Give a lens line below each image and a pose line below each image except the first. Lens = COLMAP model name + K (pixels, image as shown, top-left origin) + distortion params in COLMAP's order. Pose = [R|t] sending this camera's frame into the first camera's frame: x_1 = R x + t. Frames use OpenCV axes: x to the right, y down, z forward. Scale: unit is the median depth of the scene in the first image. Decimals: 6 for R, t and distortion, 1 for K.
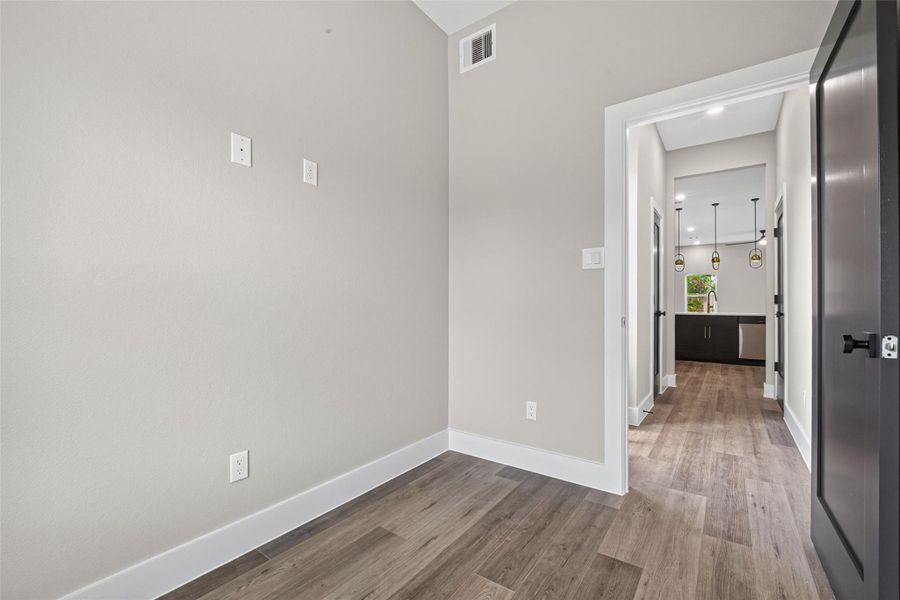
lens RADIAL K [[385.6, 0, 450.7], [0, 385.6, 304.4], [0, 0, 1]] dist [0.001086, -0.000489]
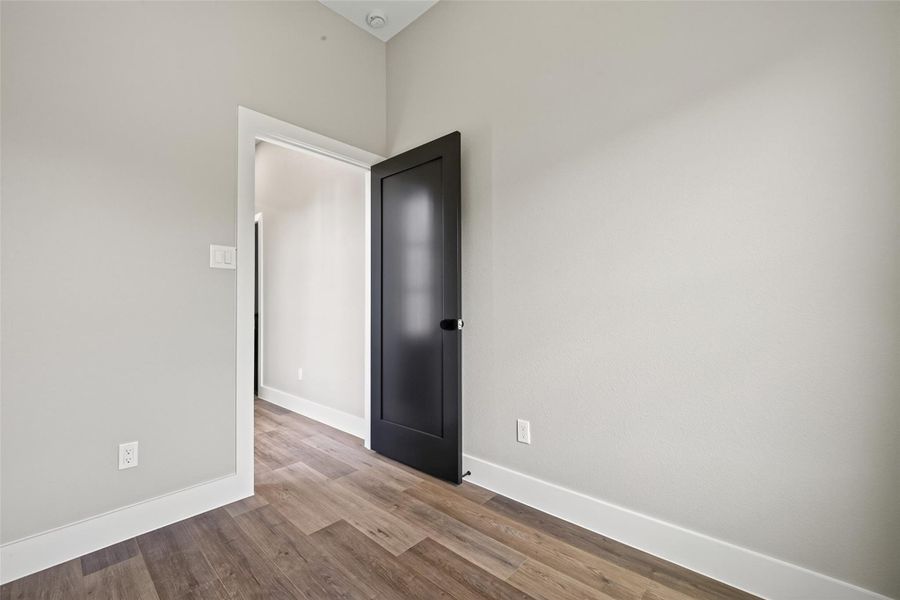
lens RADIAL K [[381.1, 0, 450.0], [0, 381.1, 300.0], [0, 0, 1]] dist [0.002875, 0.000800]
pose [[0.127227, 0.017718, 0.991715, -0.530987], [0.005373, 0.999813, -0.018552, 0.004057], [-0.991859, 0.007689, 0.127108, 0.381905]]
